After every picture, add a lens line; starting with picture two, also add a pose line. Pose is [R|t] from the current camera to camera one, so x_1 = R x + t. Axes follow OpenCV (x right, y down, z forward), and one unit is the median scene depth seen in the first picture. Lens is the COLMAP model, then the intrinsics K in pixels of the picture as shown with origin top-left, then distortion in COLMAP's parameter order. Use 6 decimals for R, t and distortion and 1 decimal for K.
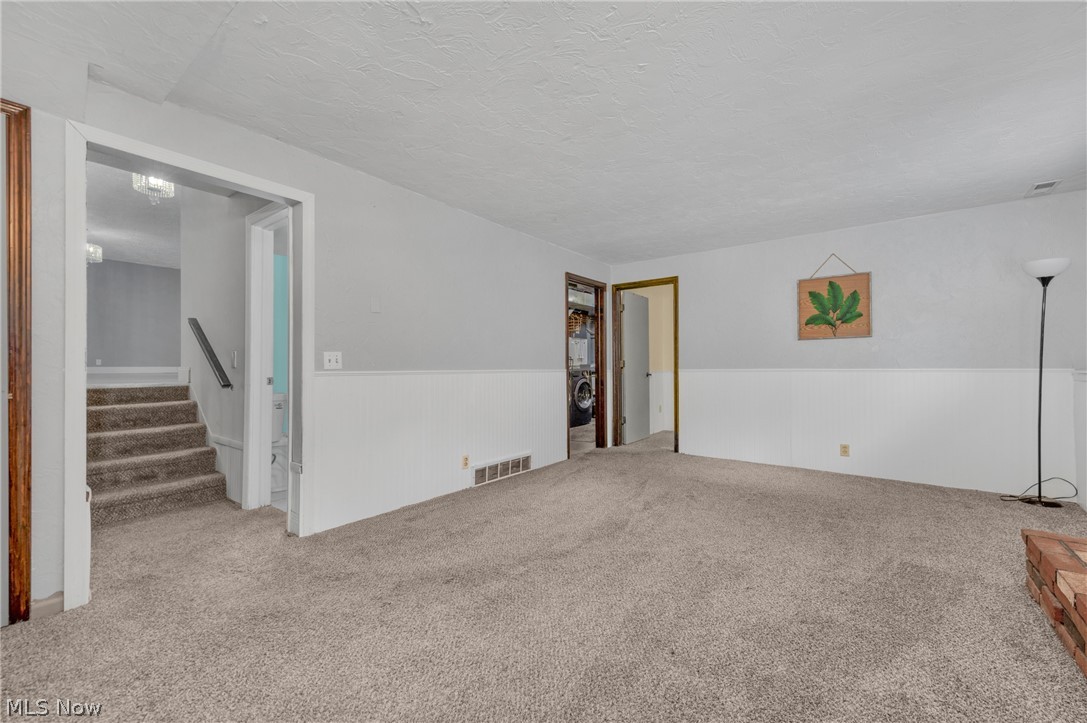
lens RADIAL K [[426.8, 0, 552.9], [0, 426.8, 364.9], [0, 0, 1]] dist [0.011601, -0.002120]
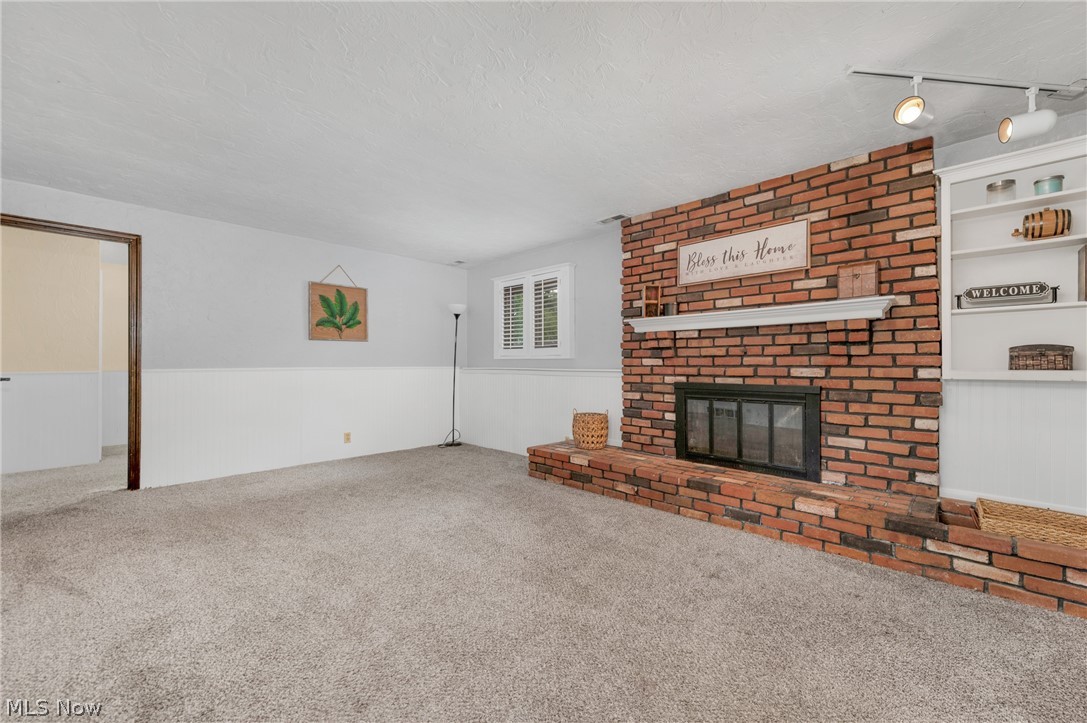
lens RADIAL K [[426.8, 0, 551.9], [0, 426.8, 362.8], [0, 0, 1]] dist [0.011601, -0.002120]
pose [[0.129337, 0.006983, 0.991576, -0.405956], [-0.004037, 0.999971, -0.006516, 0.002300], [-0.991593, -0.003161, 0.129361, 0.311962]]
